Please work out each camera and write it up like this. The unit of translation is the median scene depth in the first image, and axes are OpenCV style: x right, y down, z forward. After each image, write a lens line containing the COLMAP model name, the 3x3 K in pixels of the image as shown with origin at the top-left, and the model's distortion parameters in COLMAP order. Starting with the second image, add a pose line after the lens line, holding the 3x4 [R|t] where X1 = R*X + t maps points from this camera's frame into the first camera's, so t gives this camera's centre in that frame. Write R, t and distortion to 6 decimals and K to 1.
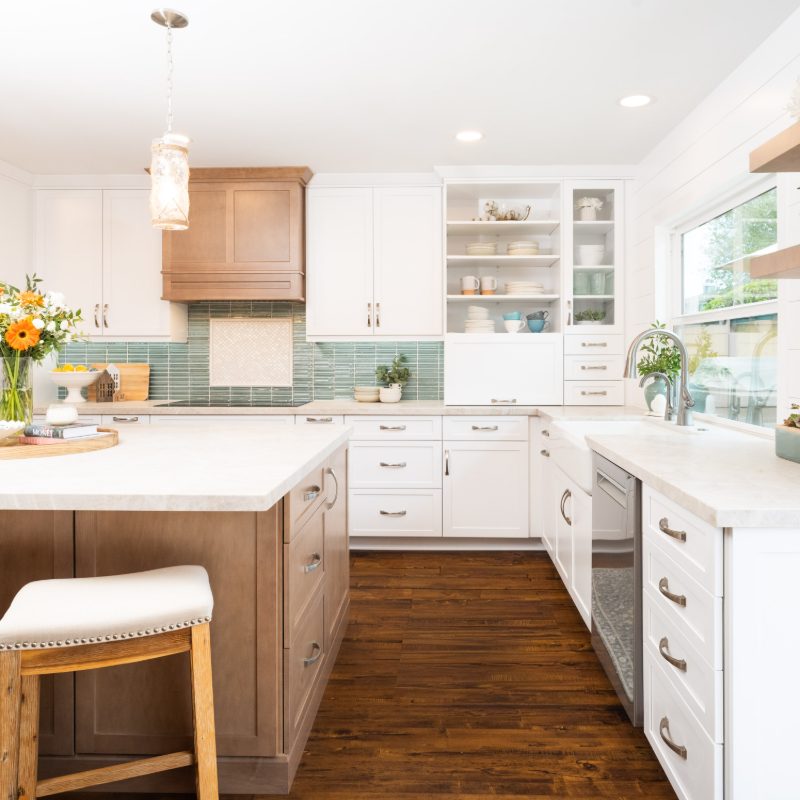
lens RADIAL K [[660.9, 0, 419.8], [0, 660.9, 360.8], [0, 0, 1]] dist [-0.005826, -0.001112]
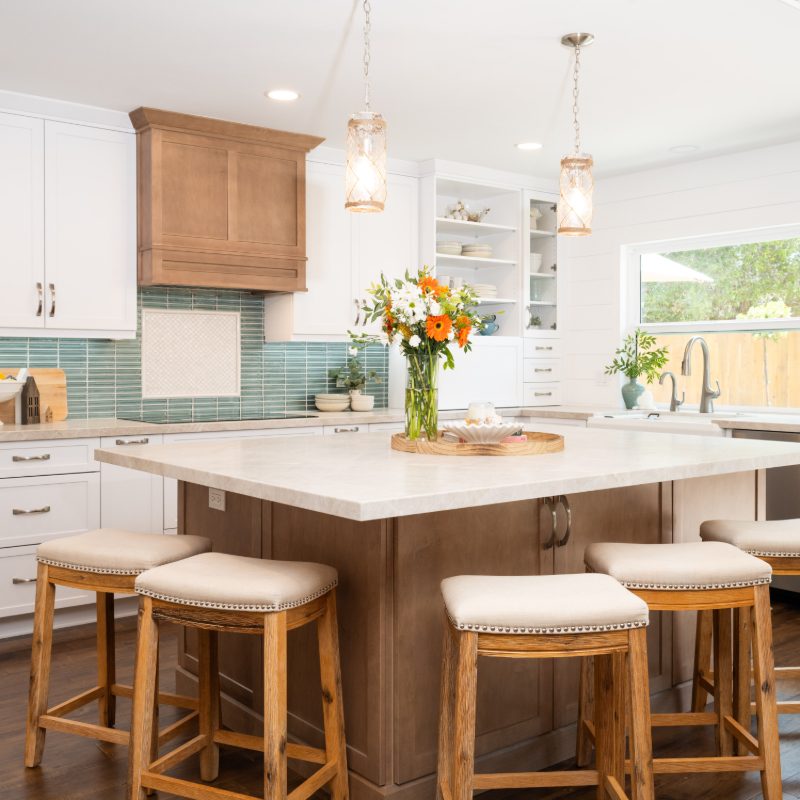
lens RADIAL K [[932.8, 0, 325.0], [0, 932.8, 379.9], [0, 0, 1]] dist [-0.007733, -0.004098]
pose [[0.789883, -0.011497, 0.613150, -0.810642], [0.001005, 0.999847, 0.017454, -0.000861], [-0.613257, -0.013170, 0.789774, 0.034887]]
